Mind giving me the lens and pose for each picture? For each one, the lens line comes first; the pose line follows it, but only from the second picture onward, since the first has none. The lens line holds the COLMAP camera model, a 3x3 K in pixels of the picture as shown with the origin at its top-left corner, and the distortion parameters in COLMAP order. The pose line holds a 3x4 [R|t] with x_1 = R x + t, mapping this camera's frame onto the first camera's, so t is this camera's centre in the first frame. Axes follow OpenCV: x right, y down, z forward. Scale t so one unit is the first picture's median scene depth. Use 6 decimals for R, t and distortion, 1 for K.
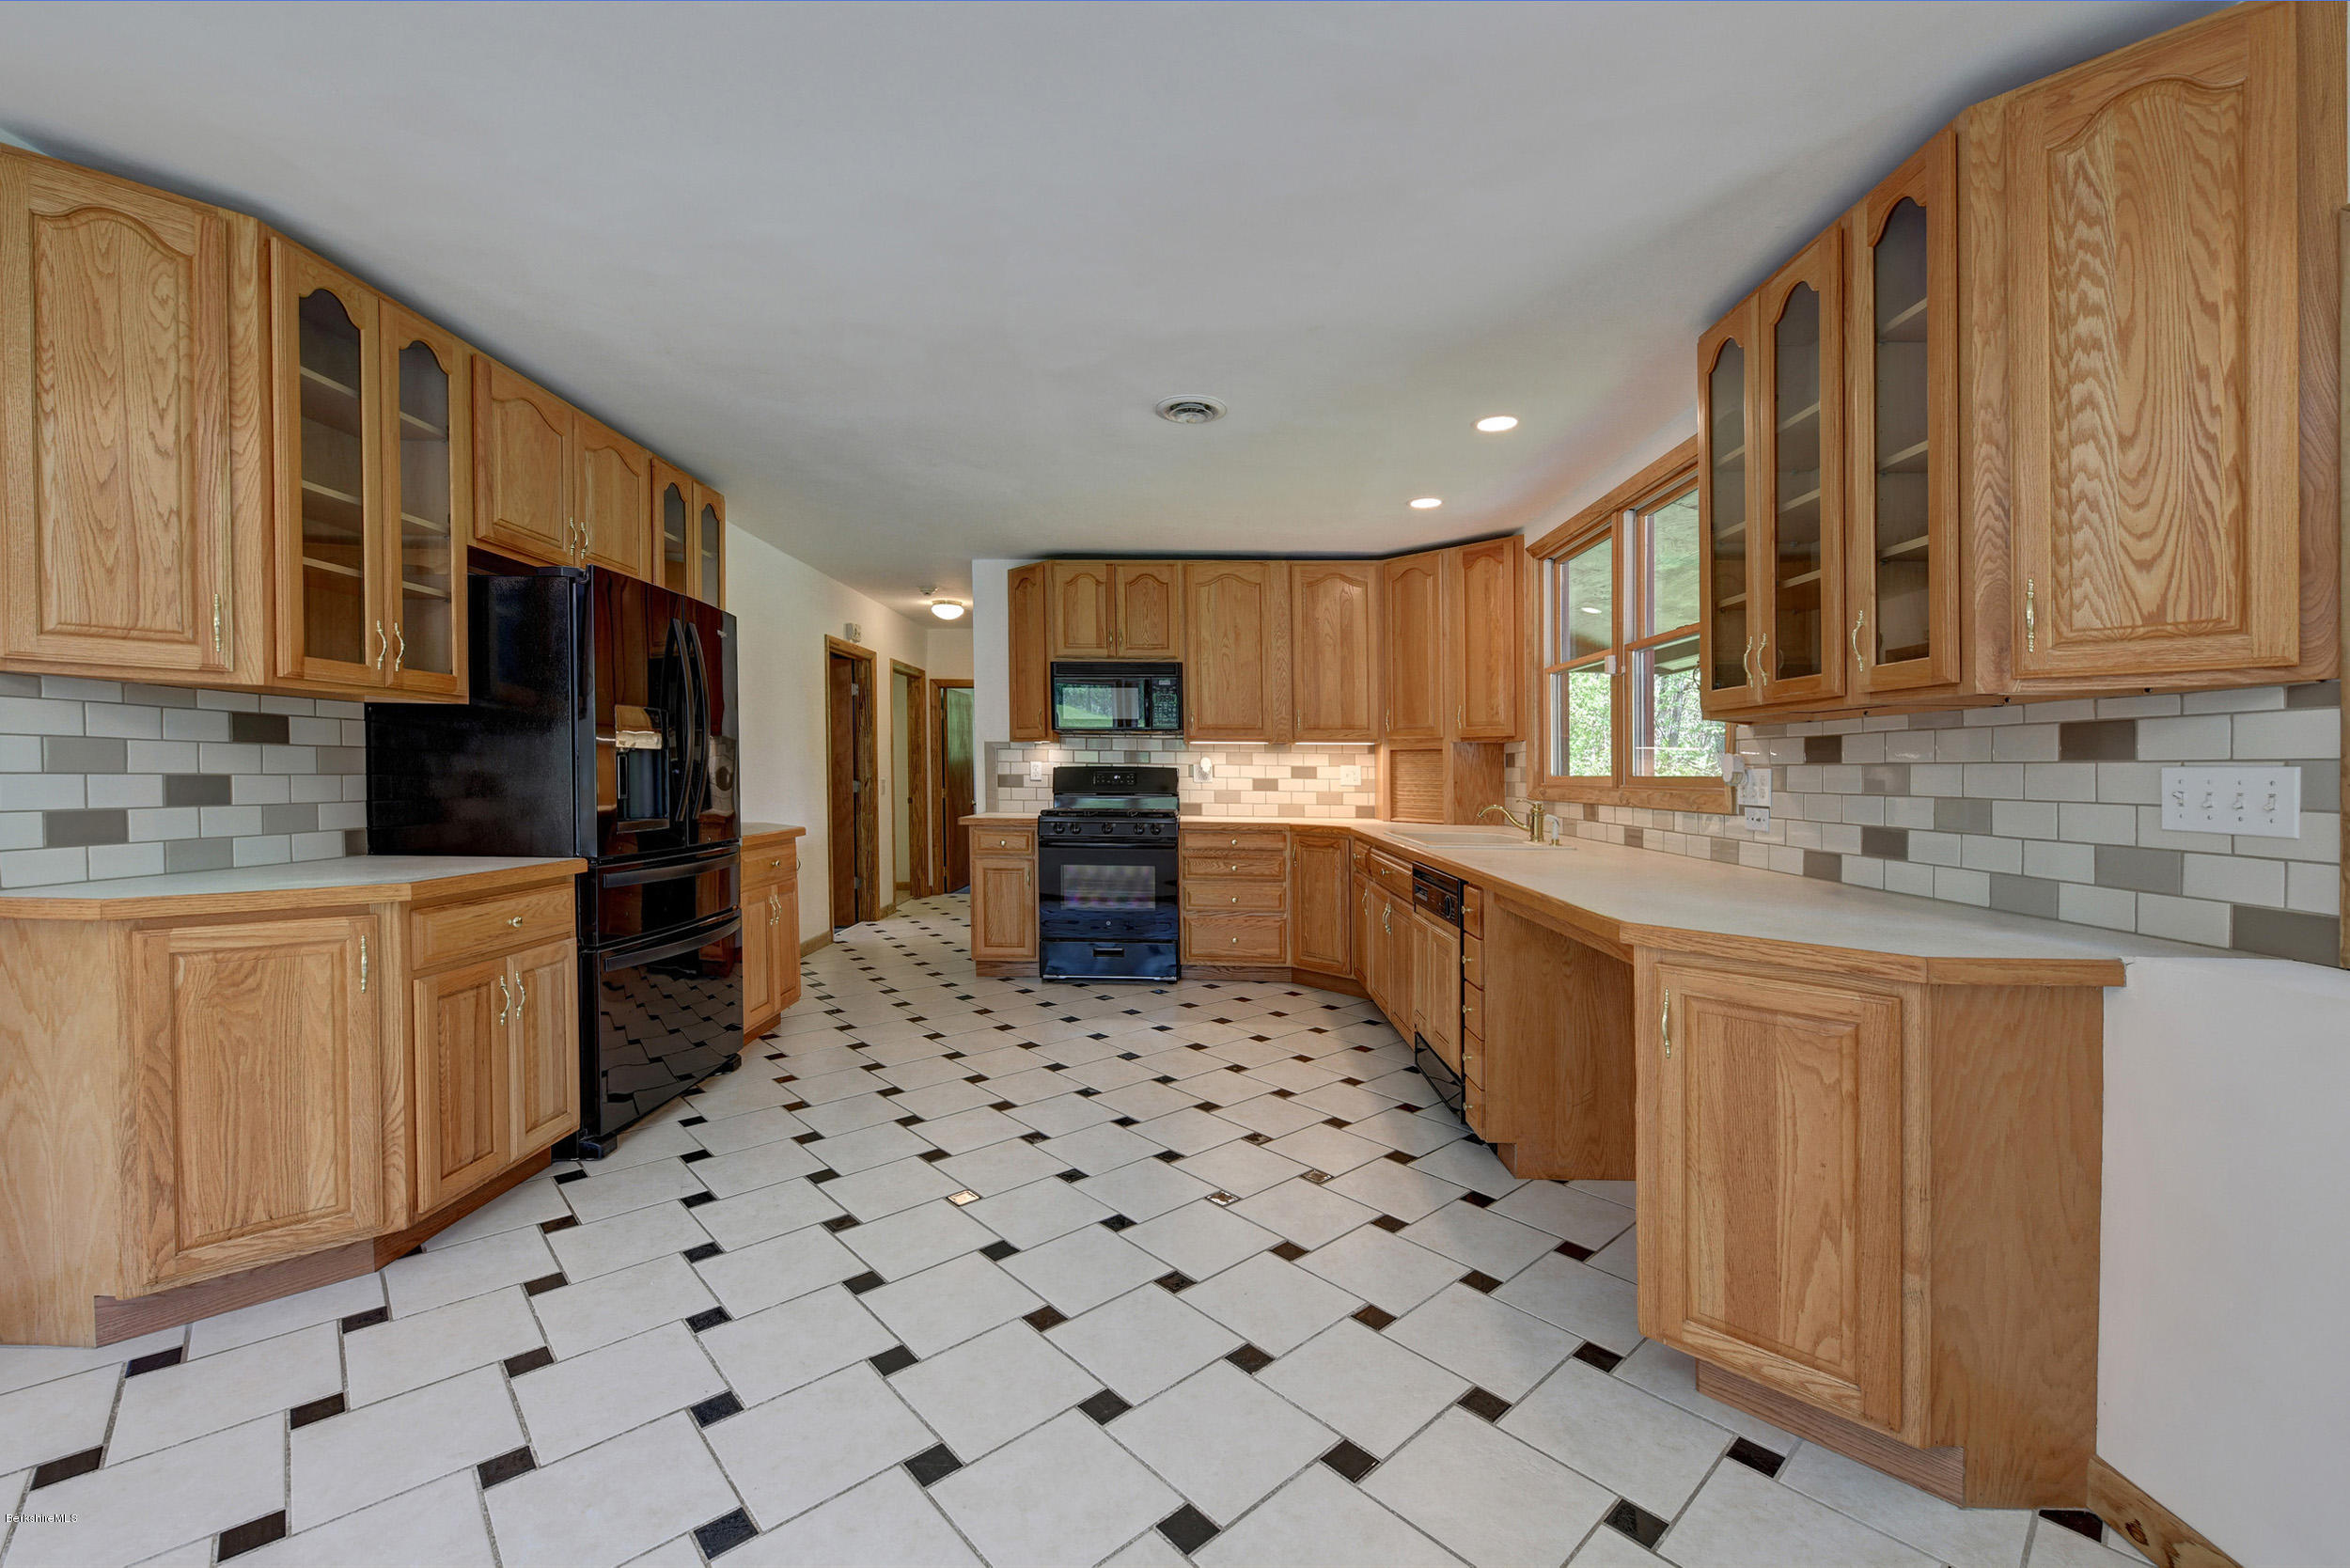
lens RADIAL K [[960.2, 0, 1164.4], [0, 960.2, 822.3], [0, 0, 1]] dist [-0.001639, -0.000193]
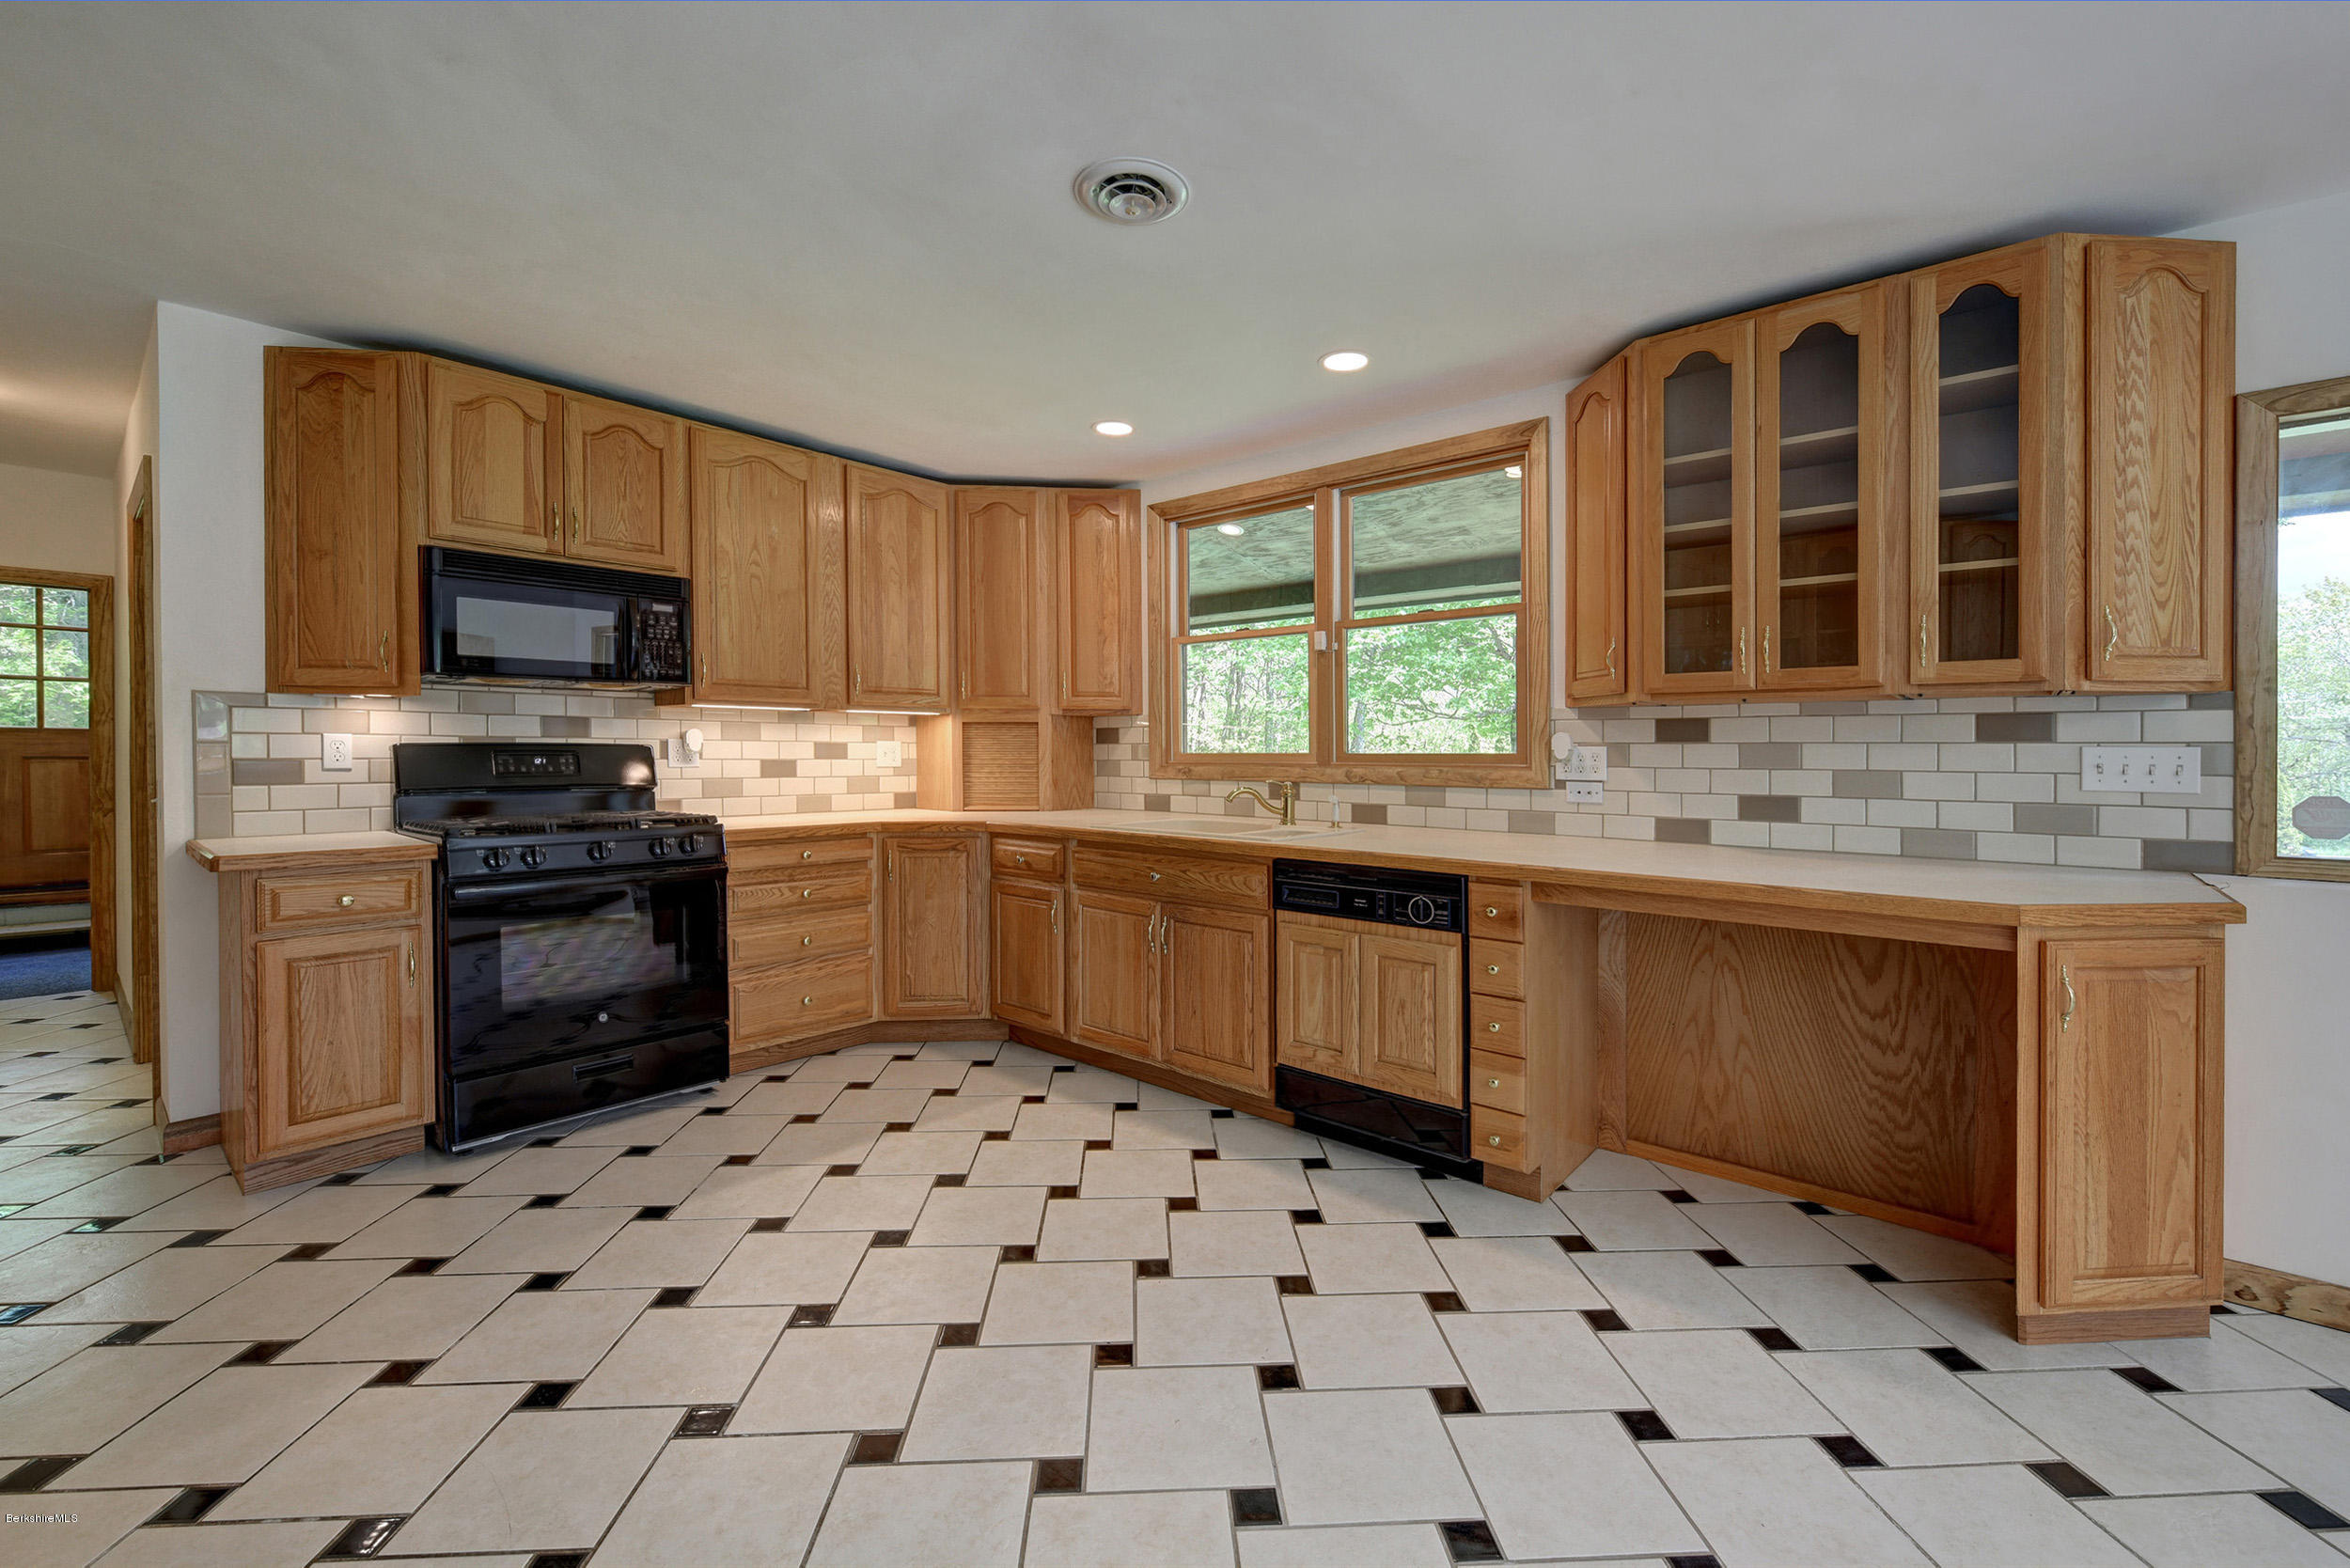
lens RADIAL K [[960.2, 0, 1256.8], [0, 960.2, 764.8], [0, 0, 1]] dist [-0.001639, -0.000193]
pose [[0.620520, -0.018052, 0.783983, -0.348489], [0.043726, 0.998976, -0.011606, -0.028102], [-0.782971, 0.041483, 0.620674, 0.444437]]
